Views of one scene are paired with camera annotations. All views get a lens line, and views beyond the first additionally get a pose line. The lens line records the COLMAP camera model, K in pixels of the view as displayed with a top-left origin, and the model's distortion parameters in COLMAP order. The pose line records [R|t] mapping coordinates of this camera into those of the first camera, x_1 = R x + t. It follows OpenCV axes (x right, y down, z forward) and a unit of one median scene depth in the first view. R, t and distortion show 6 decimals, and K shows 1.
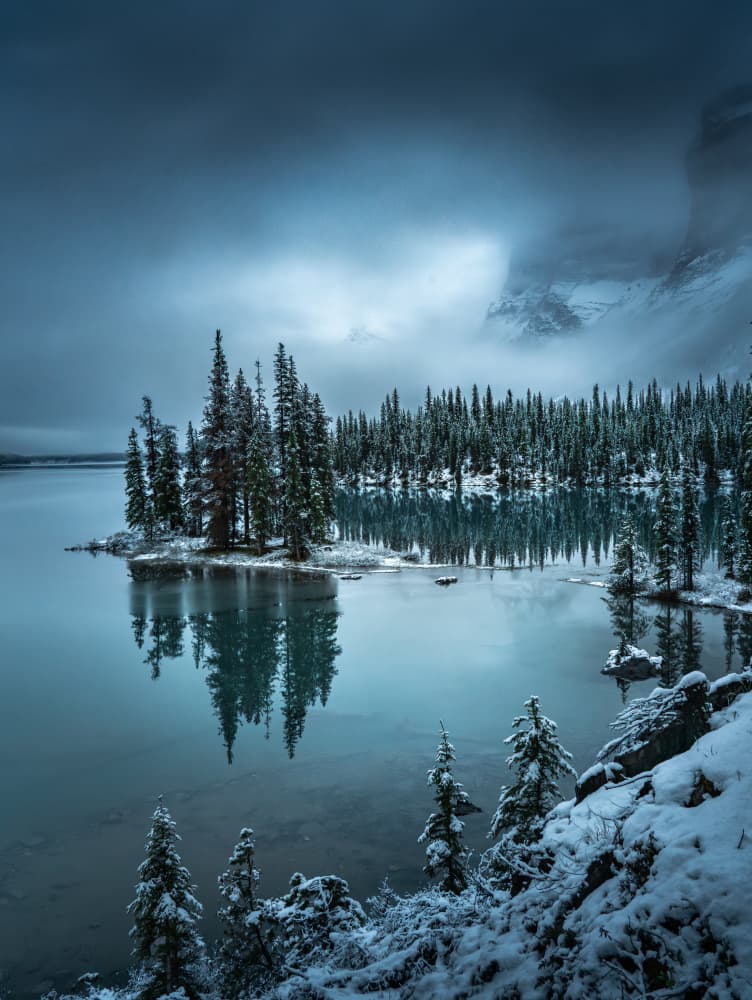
lens RADIAL K [[916.3, 0, 375.7], [0, 916.3, 497.4], [0, 0, 1]] dist [-0.011520, 0.000000]
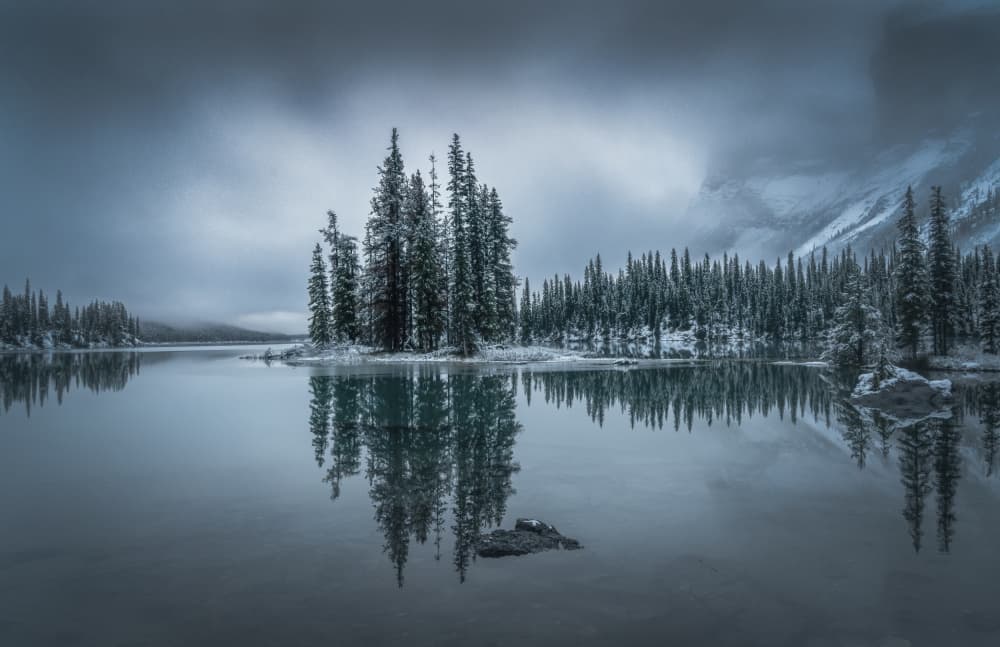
lens RADIAL K [[807.4, 0, 499.8], [0, 807.4, 327.2], [0, 0, 1]] dist [-0.011316, 0.005711]
pose [[0.994168, 0.005132, -0.107723, 0.025895], [-0.011197, 0.998381, -0.055775, 0.061485], [0.107263, 0.056656, 0.992615, 0.155093]]
